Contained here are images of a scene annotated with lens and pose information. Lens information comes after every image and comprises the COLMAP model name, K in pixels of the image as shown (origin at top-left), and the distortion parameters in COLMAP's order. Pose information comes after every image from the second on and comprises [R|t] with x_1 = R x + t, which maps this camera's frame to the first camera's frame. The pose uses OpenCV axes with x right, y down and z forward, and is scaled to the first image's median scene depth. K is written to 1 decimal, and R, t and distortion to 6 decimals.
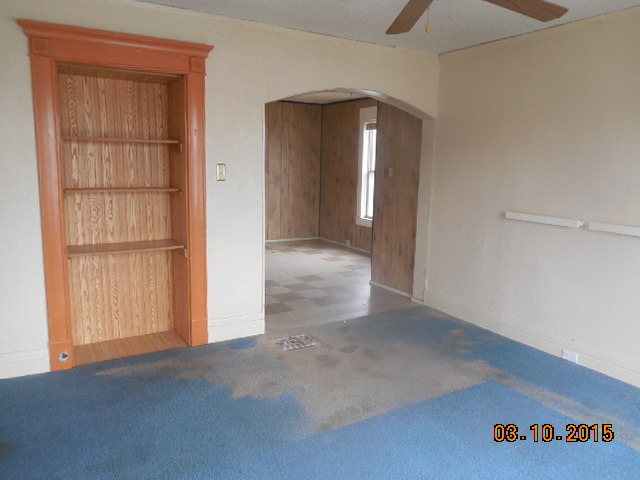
lens RADIAL K [[477.0, 0, 319.9], [0, 477.0, 240.2], [0, 0, 1]] dist [-0.000464, -0.002086]
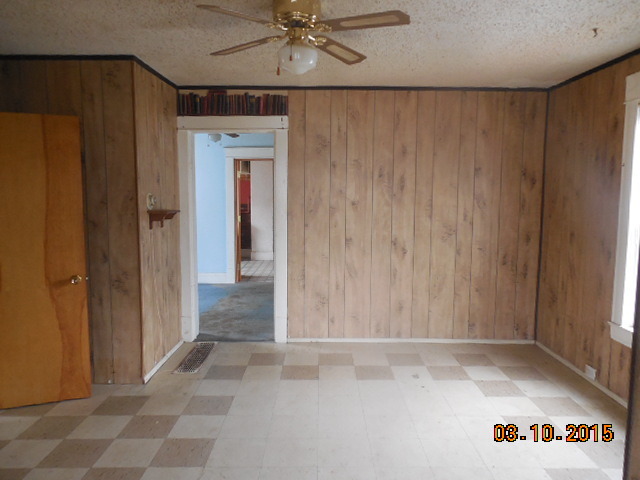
lens RADIAL K [[477.0, 0, 319.4], [0, 477.0, 238.3], [0, 0, 1]] dist [-0.000464, -0.002086]
pose [[0.857742, 0.033315, -0.513000, 0.063477], [-0.072984, 0.995682, -0.057369, -0.074895], [0.508873, 0.086648, 0.856469, 0.443691]]
